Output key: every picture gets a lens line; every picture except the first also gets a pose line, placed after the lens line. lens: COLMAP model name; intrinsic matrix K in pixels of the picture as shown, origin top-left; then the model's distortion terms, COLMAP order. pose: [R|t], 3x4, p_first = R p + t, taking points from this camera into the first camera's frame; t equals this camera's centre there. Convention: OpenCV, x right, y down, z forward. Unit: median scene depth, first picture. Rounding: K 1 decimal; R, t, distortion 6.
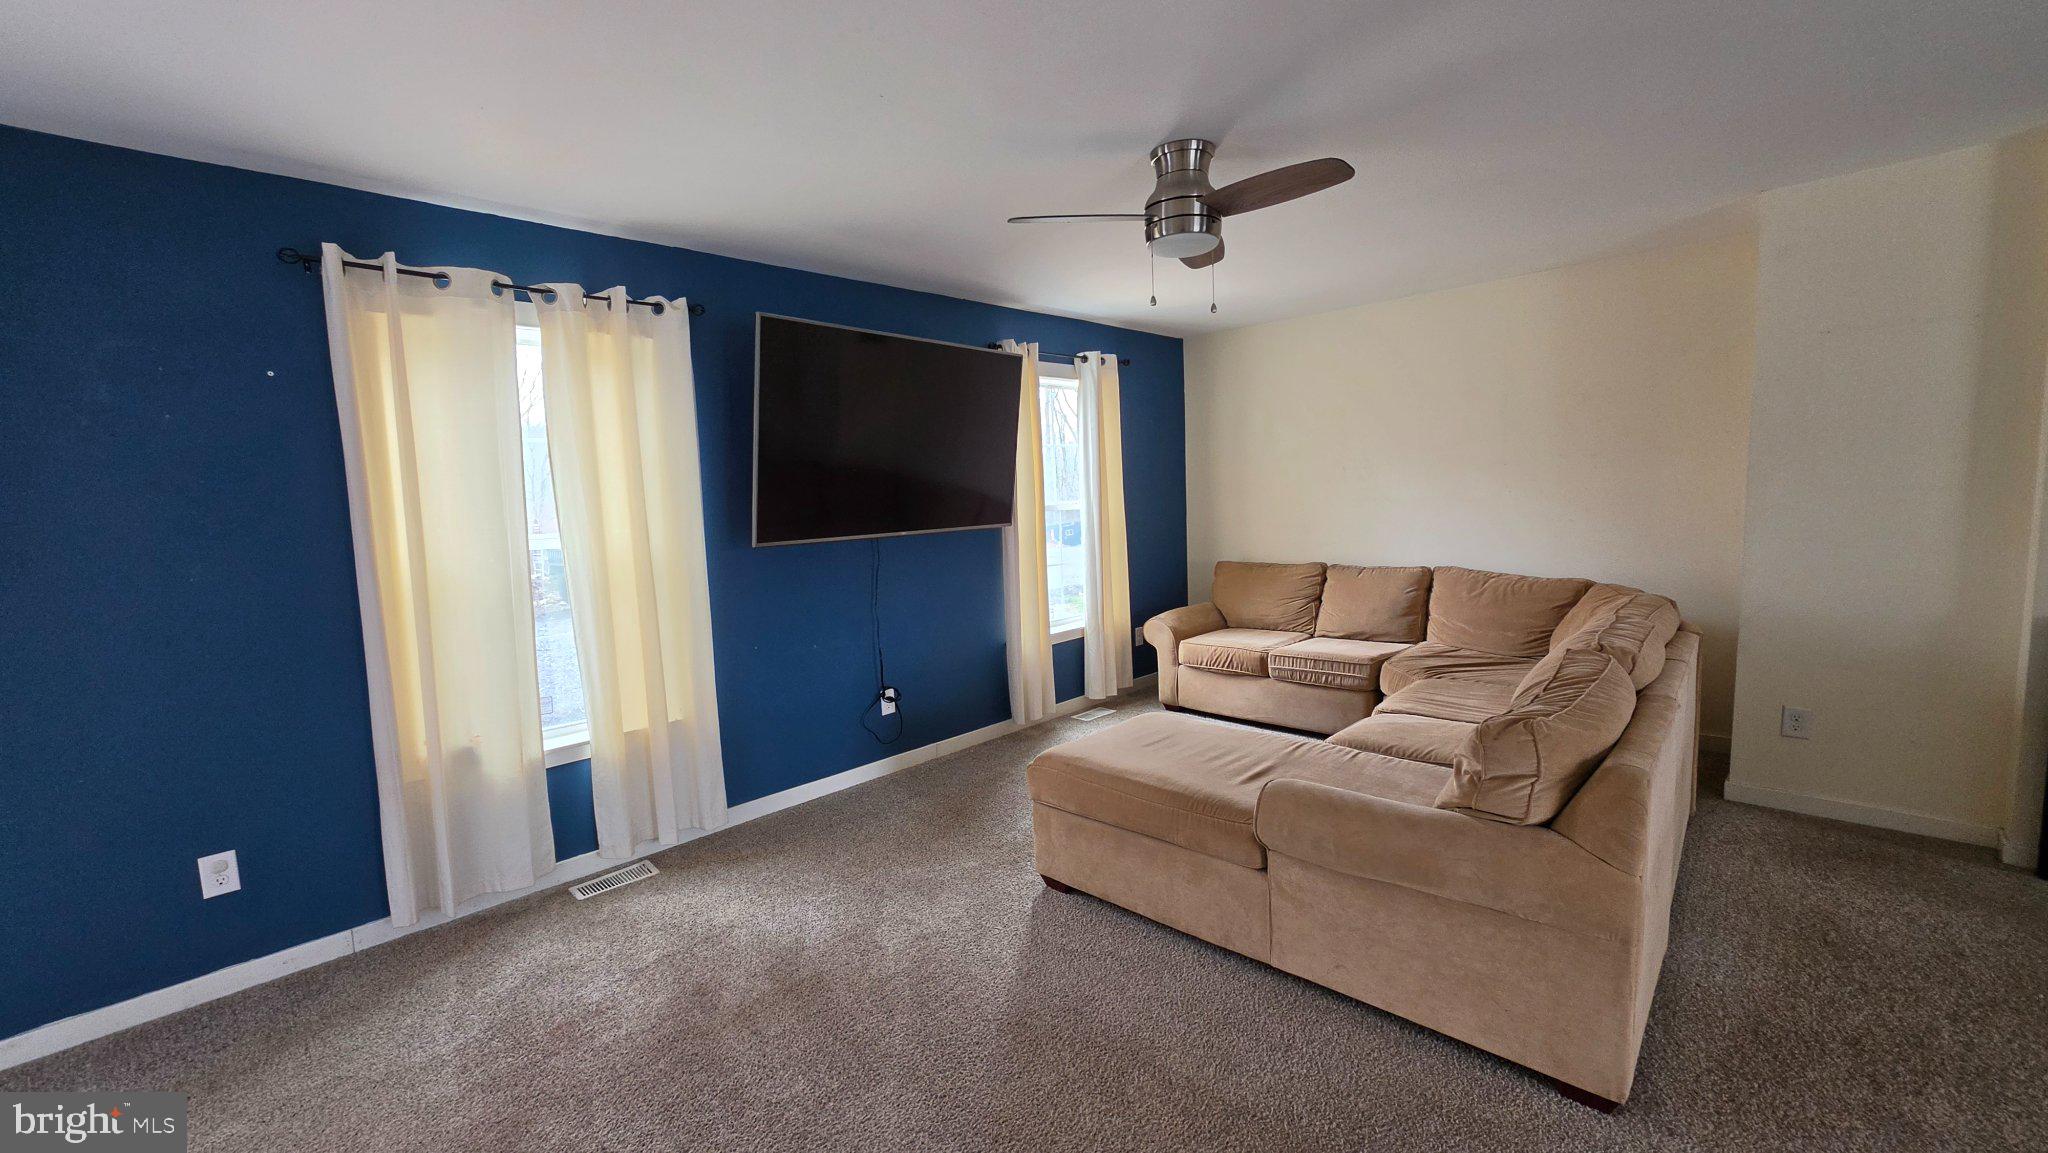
lens RADIAL K [[817.4, 0, 1010.7], [0, 817.4, 573.2], [0, 0, 1]] dist [-0.002421, 0.000889]
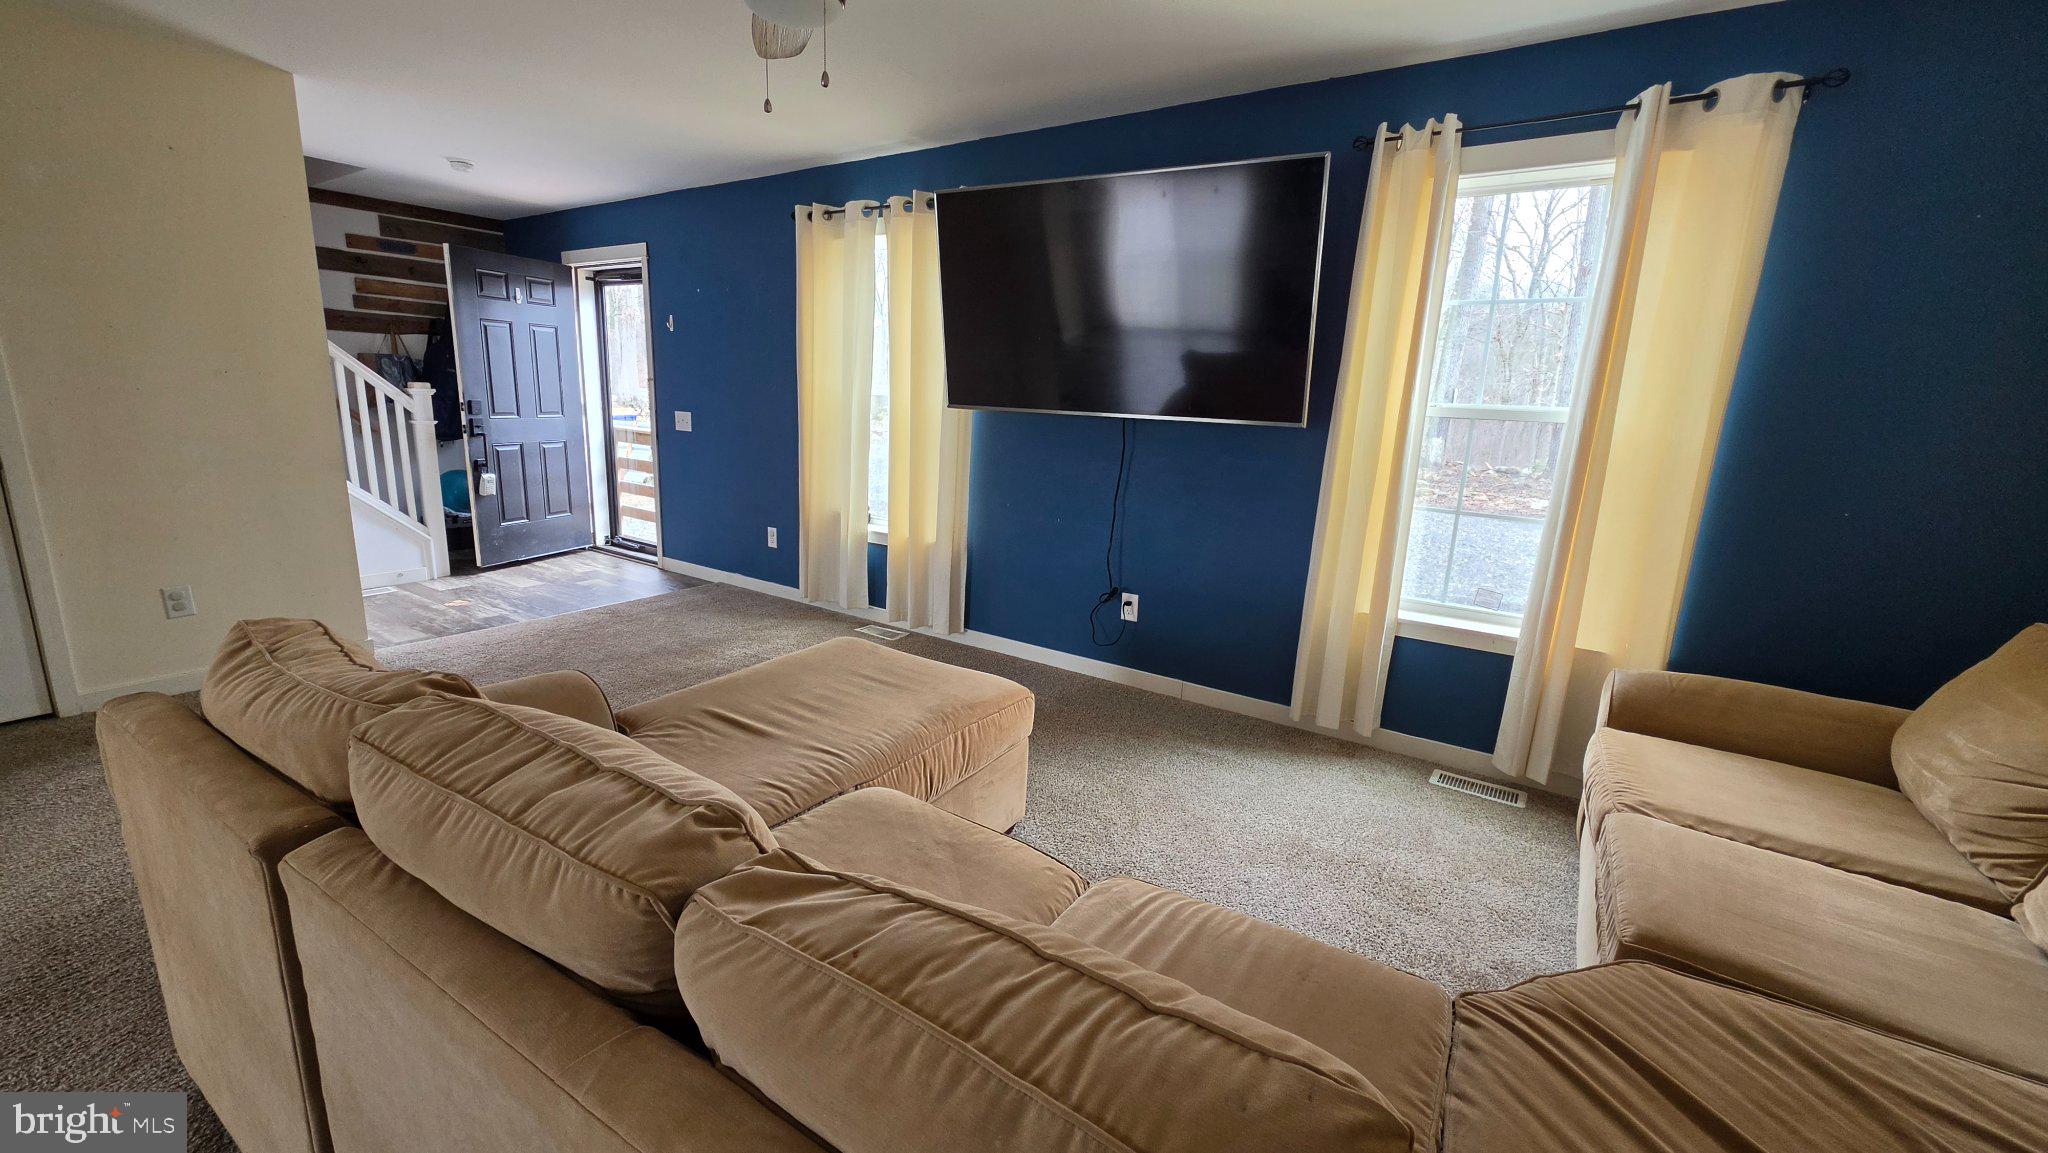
lens RADIAL K [[811.8, 0, 1011.8], [0, 811.8, 574.3], [0, 0, 1]] dist [-0.001105, 0.000285]
pose [[0.183546, 0.263332, -0.947083, 0.903471], [-0.141715, 0.960475, 0.239591, -0.099665], [0.972742, 0.090240, 0.213609, 0.924341]]
